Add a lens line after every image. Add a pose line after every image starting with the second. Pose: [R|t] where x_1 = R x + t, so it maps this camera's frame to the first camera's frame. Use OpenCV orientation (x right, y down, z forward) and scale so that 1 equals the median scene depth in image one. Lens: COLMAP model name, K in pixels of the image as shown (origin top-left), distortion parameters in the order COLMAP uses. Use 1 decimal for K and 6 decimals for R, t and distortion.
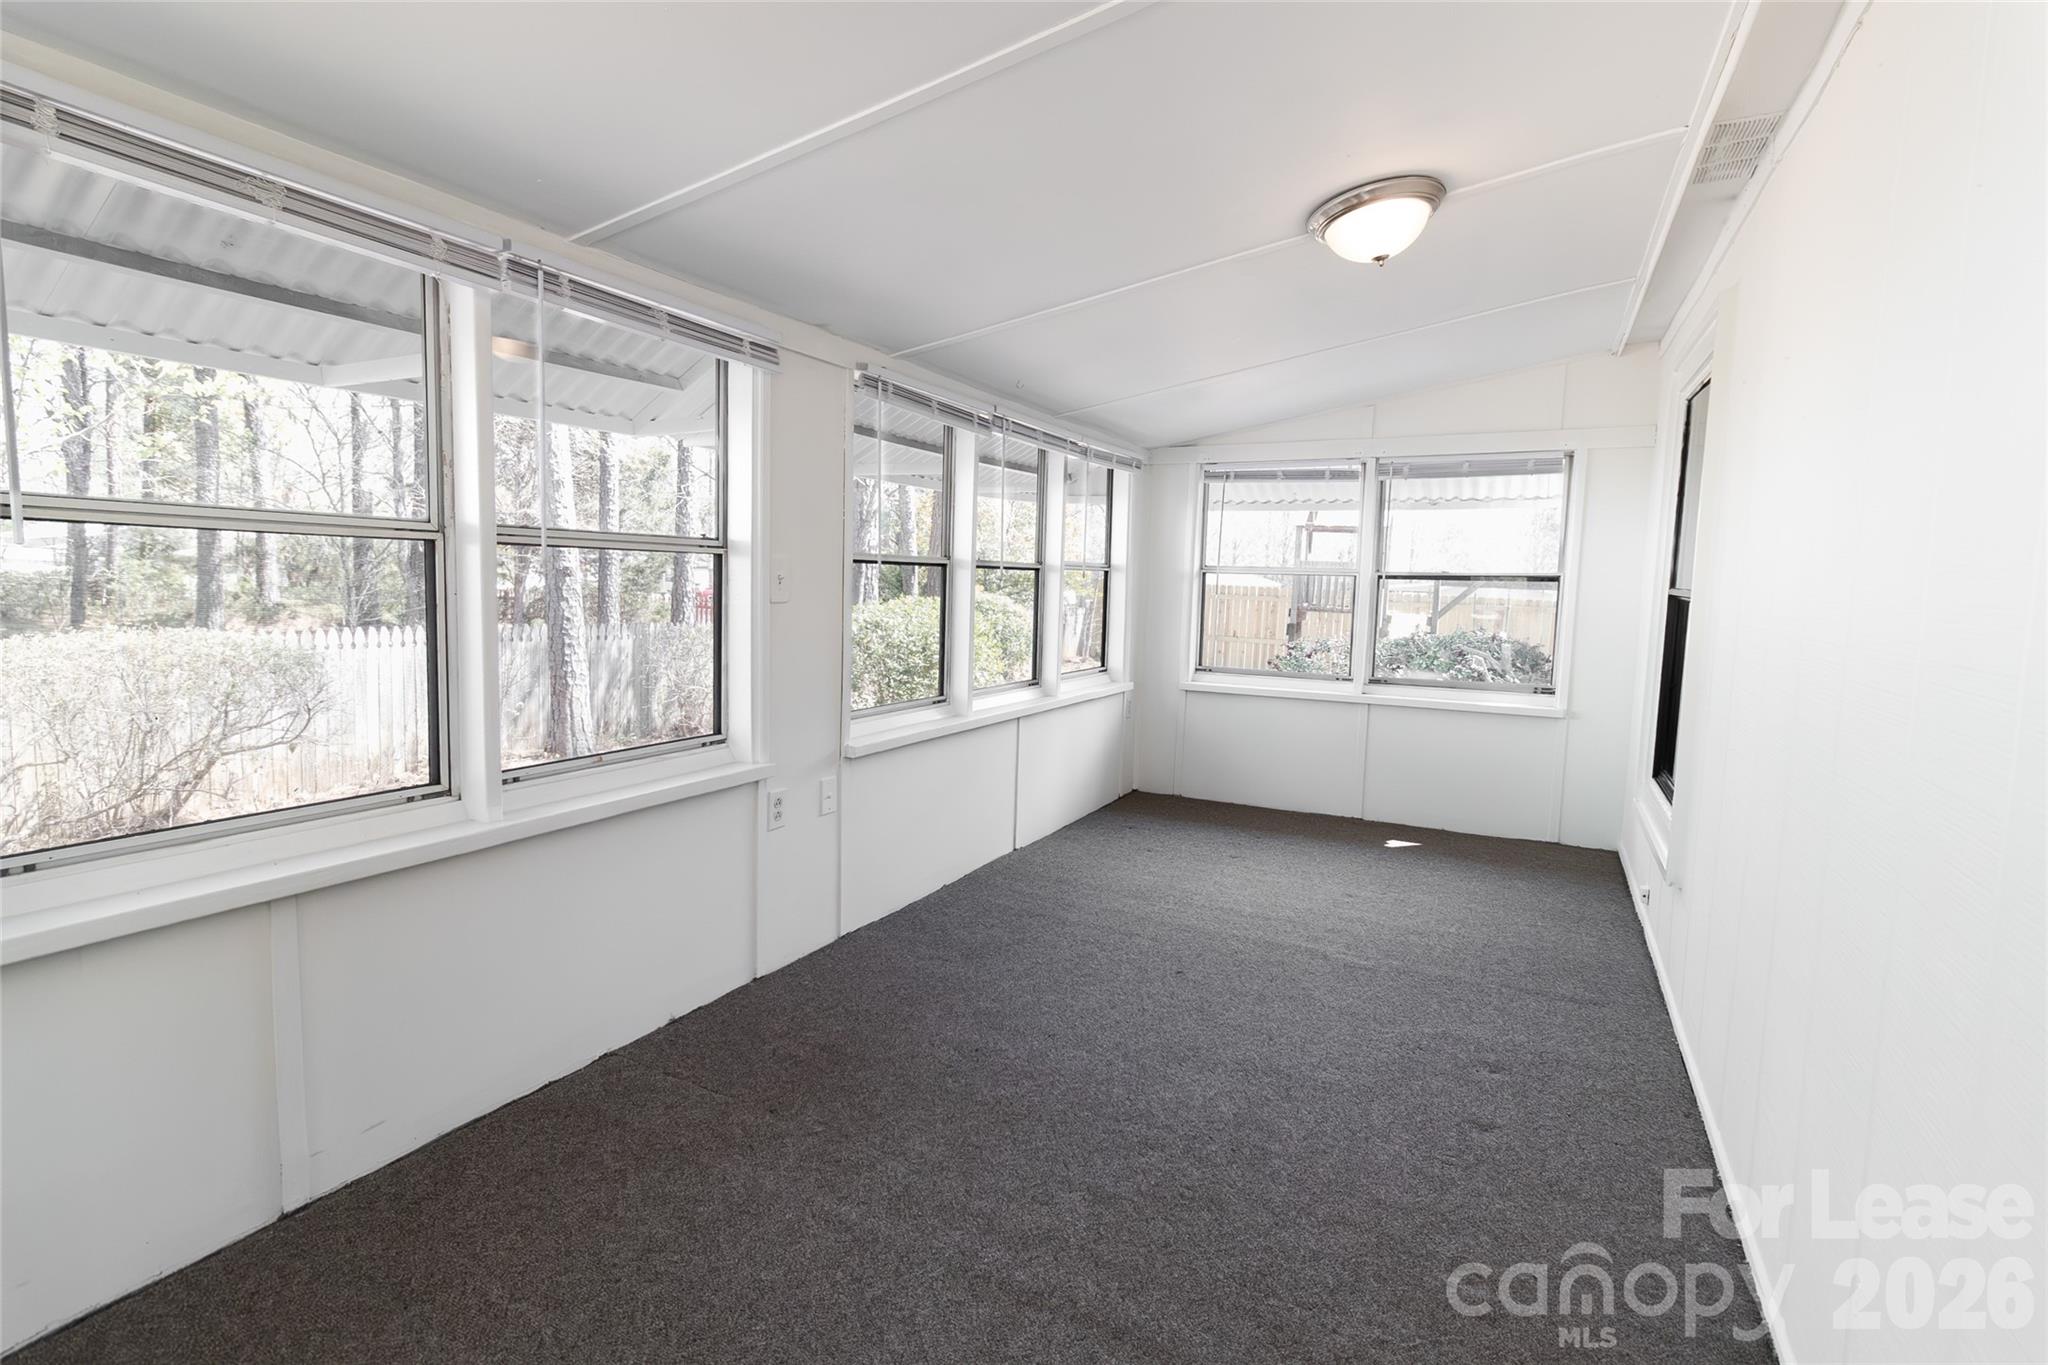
lens RADIAL K [[943.9, 0, 1025.9], [0, 943.9, 661.8], [0, 0, 1]] dist [-0.001604, 0.000784]
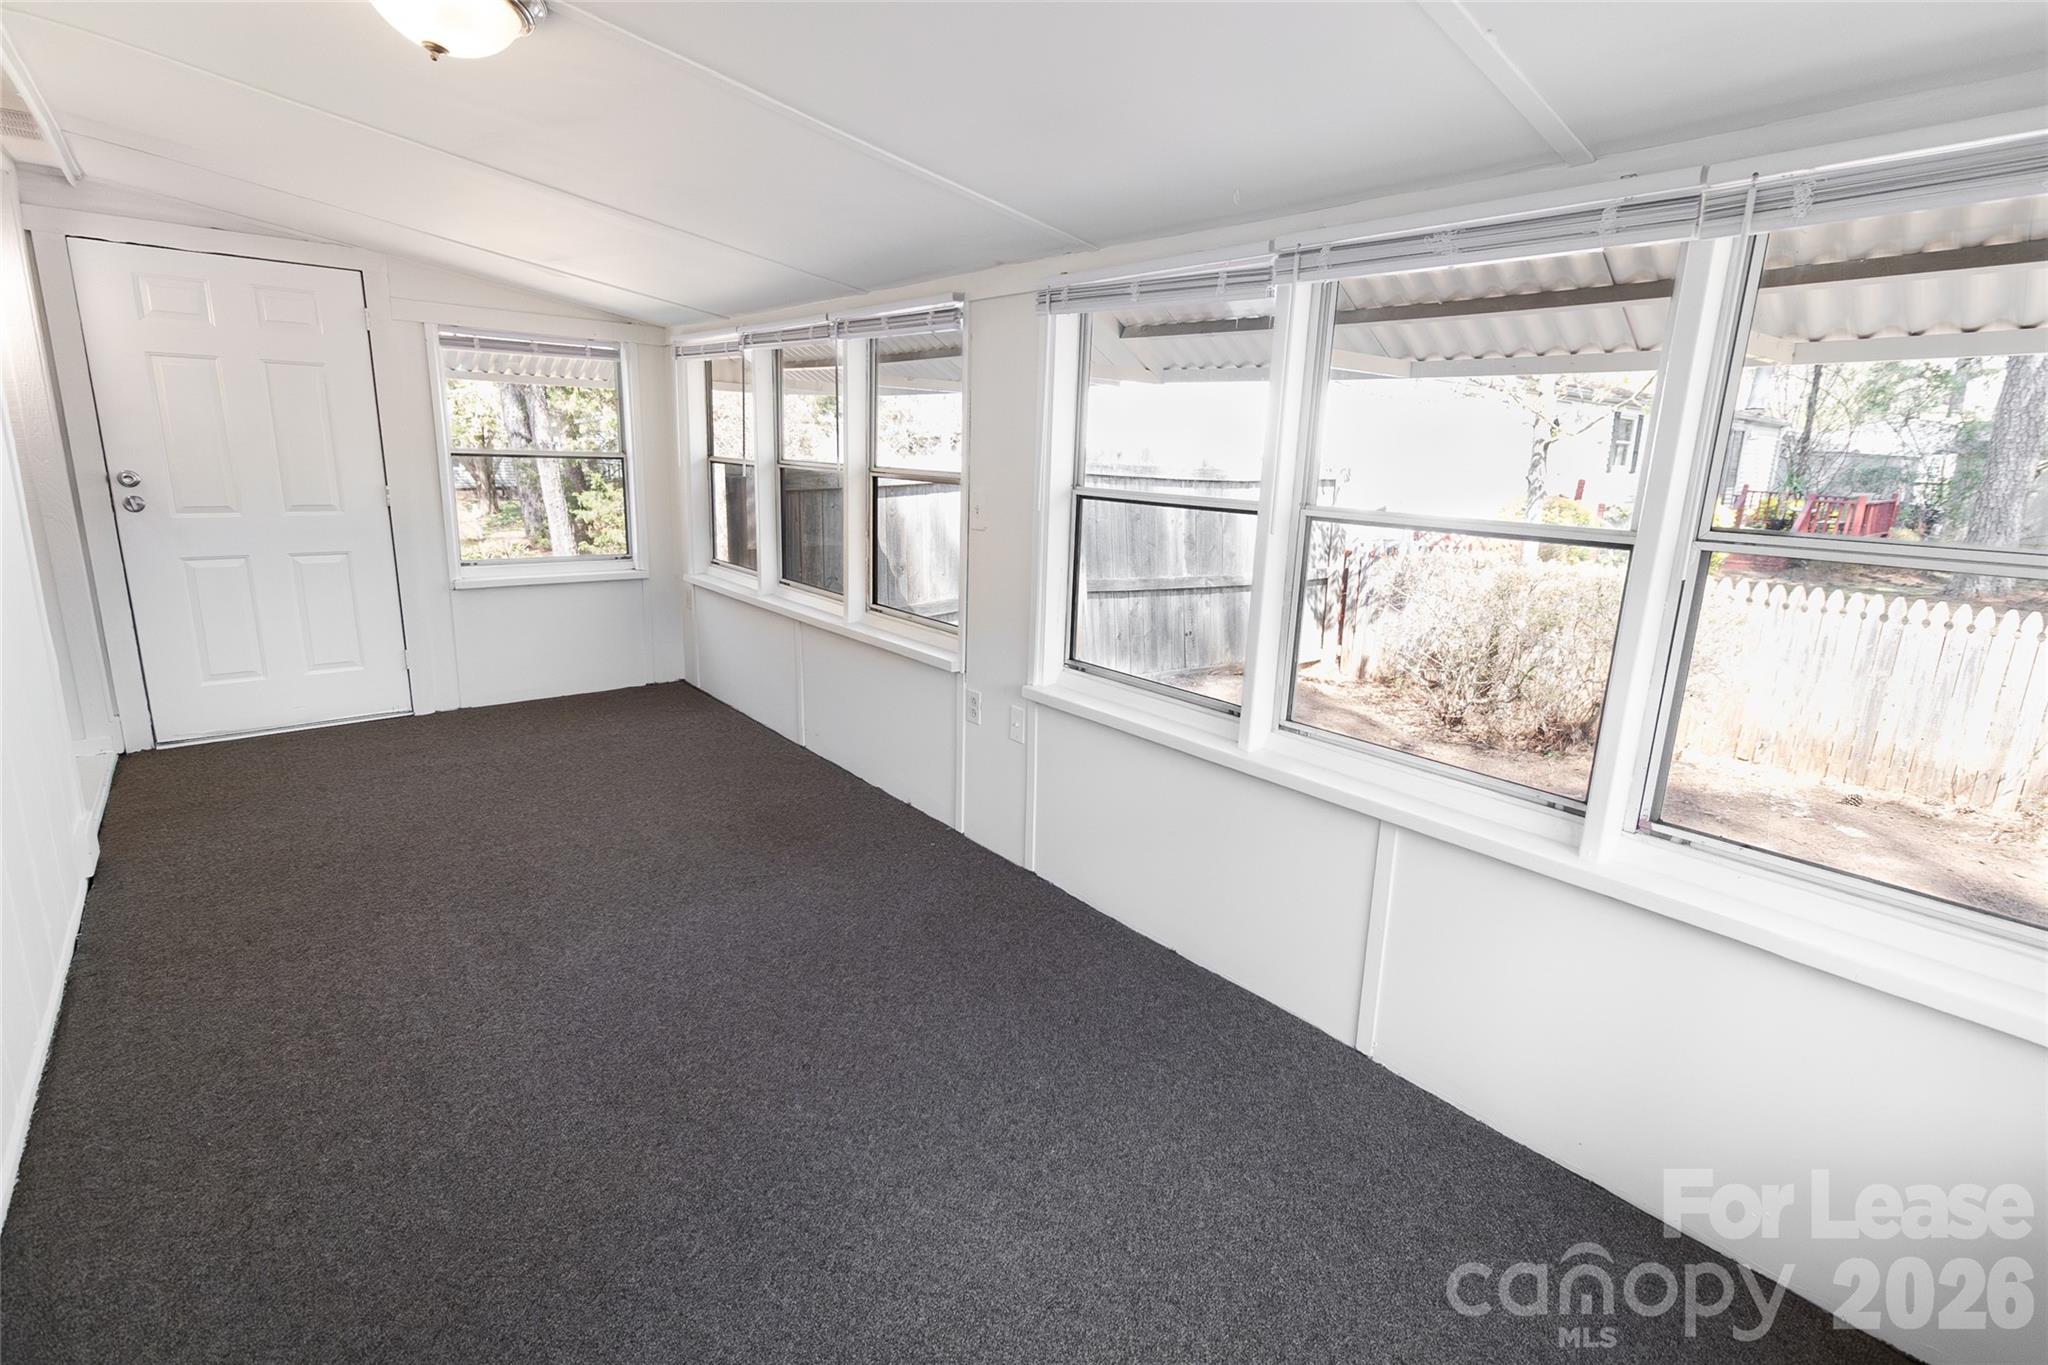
lens RADIAL K [[943.9, 0, 1025.9], [0, 943.9, 661.8], [0, 0, 1]] dist [-0.001604, 0.000784]
pose [[-0.364985, 0.169646, -0.915427, 0.721900], [-0.127440, 0.964900, 0.229625, -0.162853], [0.922250, 0.200471, -0.330554, 1.337576]]
